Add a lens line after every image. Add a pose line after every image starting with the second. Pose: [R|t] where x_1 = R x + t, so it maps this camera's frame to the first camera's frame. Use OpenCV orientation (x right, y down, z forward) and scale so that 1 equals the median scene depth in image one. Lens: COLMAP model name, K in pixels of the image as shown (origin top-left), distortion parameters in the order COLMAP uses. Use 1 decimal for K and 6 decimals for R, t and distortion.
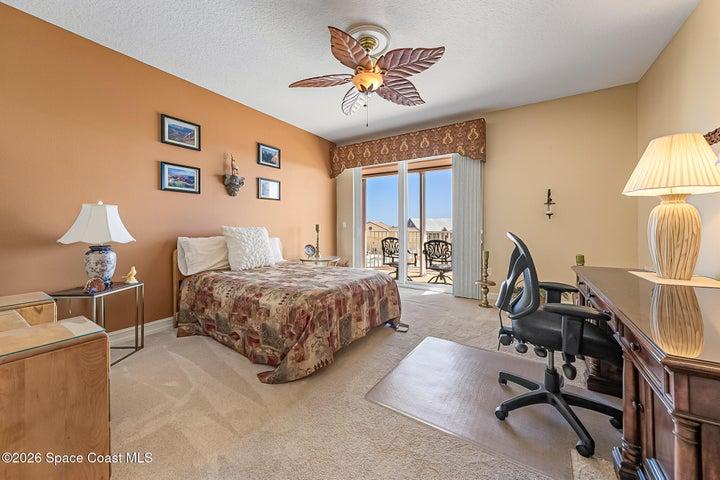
lens RADIAL K [[267.1, 0, 358.7], [0, 267.1, 226.7], [0, 0, 1]] dist [0.000129, -0.000045]
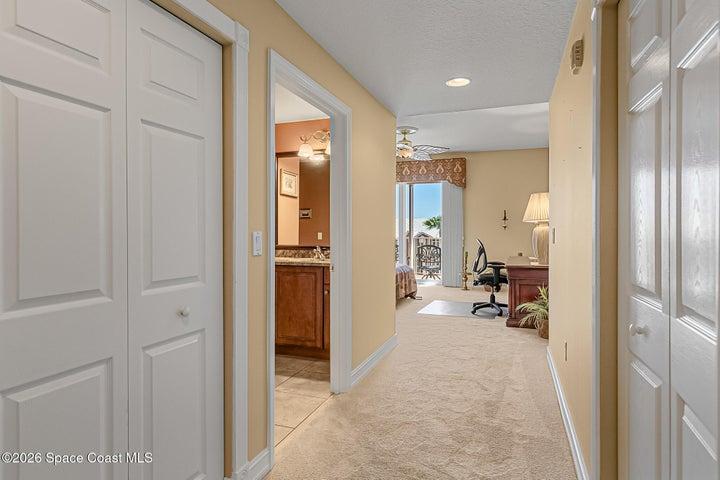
lens RADIAL K [[406.9, 0, 360.0], [0, 406.9, 240.0], [0, 0, 1]] dist [-0.000050, 0.000007]
pose [[0.979514, -0.004631, 0.201324, -0.543020], [-0.000219, 0.999710, 0.024064, -0.025446], [-0.201377, -0.023615, 0.979229, -1.069476]]
